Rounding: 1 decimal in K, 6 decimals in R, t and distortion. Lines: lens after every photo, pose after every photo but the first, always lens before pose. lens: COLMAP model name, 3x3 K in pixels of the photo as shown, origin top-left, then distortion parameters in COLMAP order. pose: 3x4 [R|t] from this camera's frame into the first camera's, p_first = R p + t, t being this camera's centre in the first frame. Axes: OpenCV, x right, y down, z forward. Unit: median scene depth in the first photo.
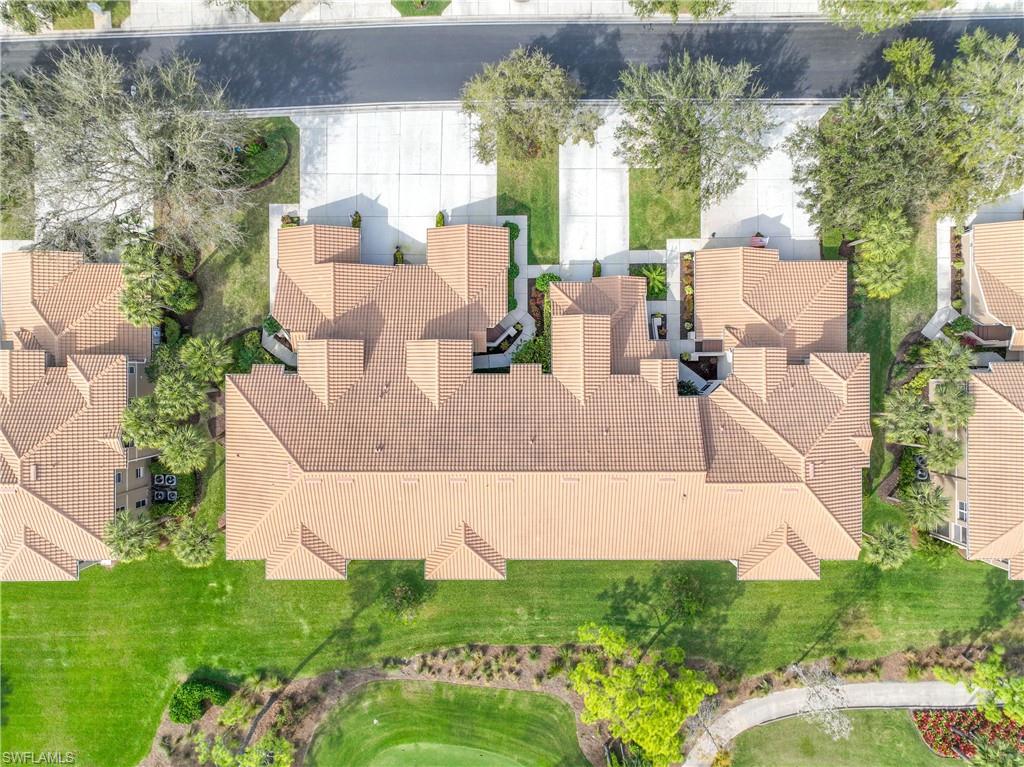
lens RADIAL K [[711.1, 0, 512.0], [0, 711.1, 383.5], [0, 0, 1]] dist [0.004816, 0.007235]
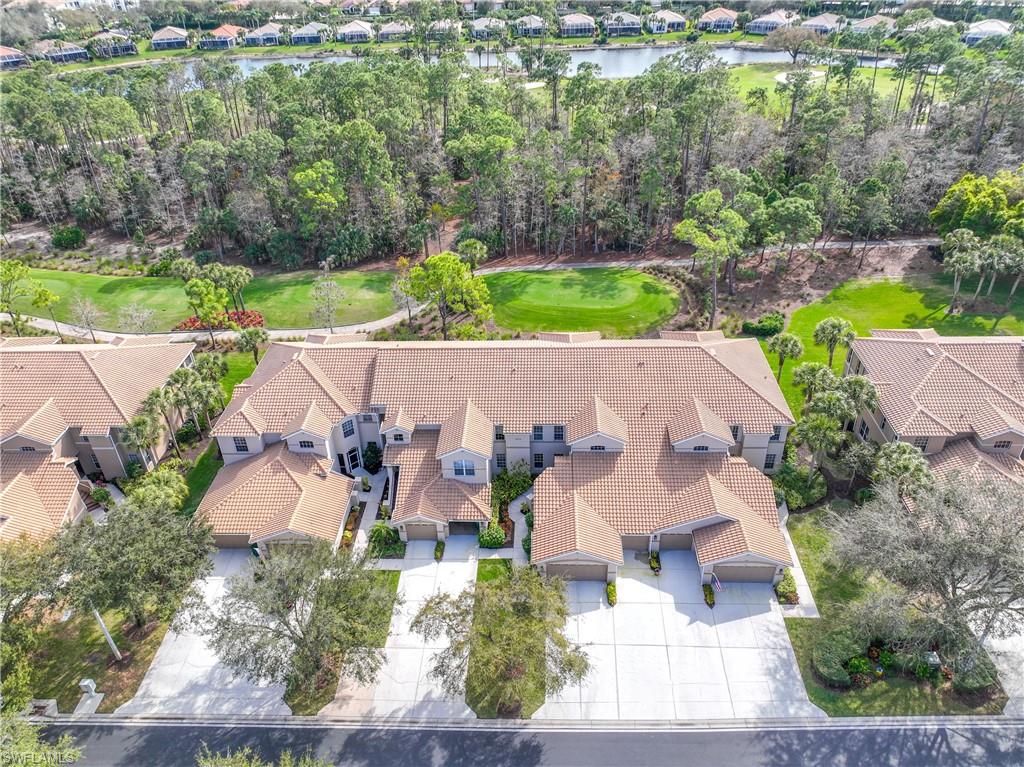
lens RADIAL K [[741.0, 0, 512.0], [0, 741.0, 383.5], [0, 0, 1]] dist [-0.003322, 0.027596]
pose [[-0.997805, 0.016034, 0.064244, -0.041843], [0.044831, -0.550443, 0.833668, -0.843731], [0.048730, 0.834718, 0.548517, 0.282444]]
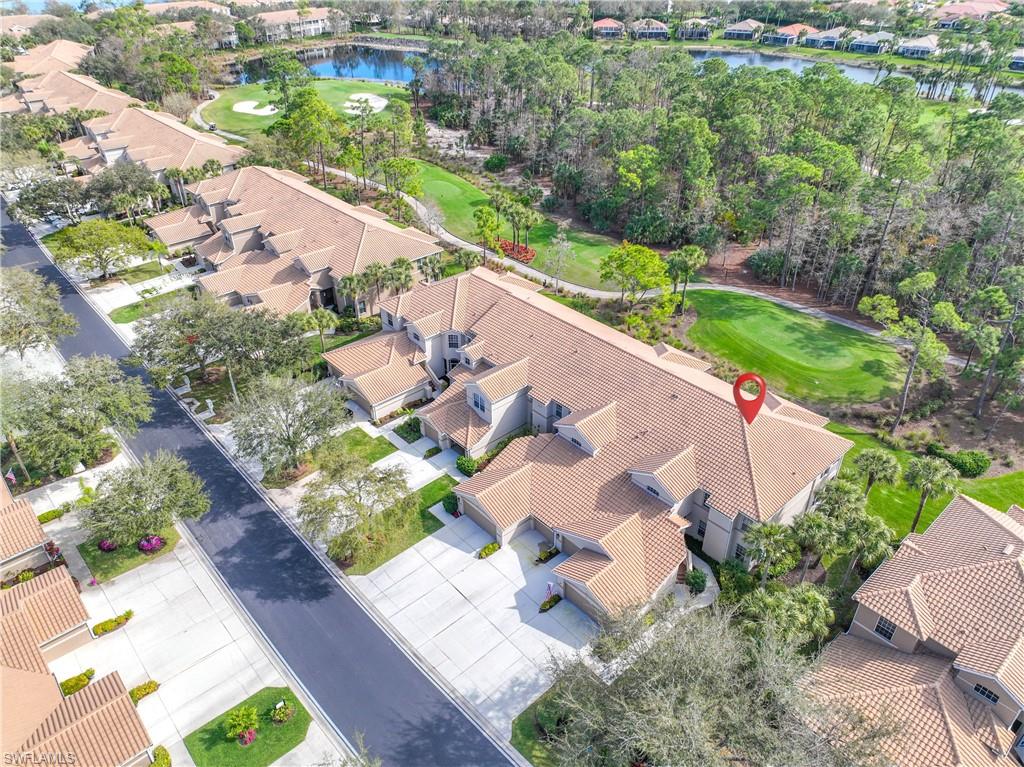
lens RADIAL K [[711.1, 0, 512.0], [0, 711.1, 383.5], [0, 0, 1]] dist [0.004816, 0.007235]
pose [[-0.667377, -0.395140, 0.631247, -0.638528], [0.744557, -0.371776, 0.554453, -0.649348], [0.015596, 0.840028, 0.542319, 0.289868]]
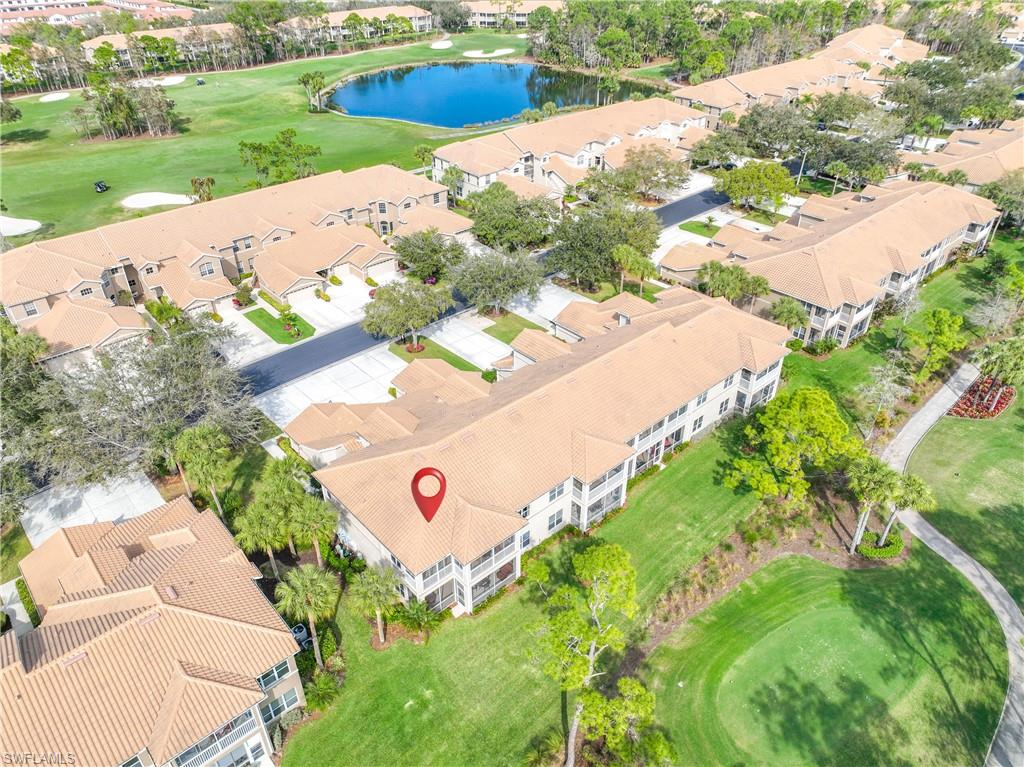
lens RADIAL K [[711.1, 0, 512.0], [0, 711.1, 383.5], [0, 0, 1]] dist [0.004816, 0.007235]
pose [[0.749853, -0.363610, 0.552728, -0.642838], [0.661588, 0.406137, -0.630361, 0.709490], [0.004722, 0.838356, 0.545103, 0.289164]]
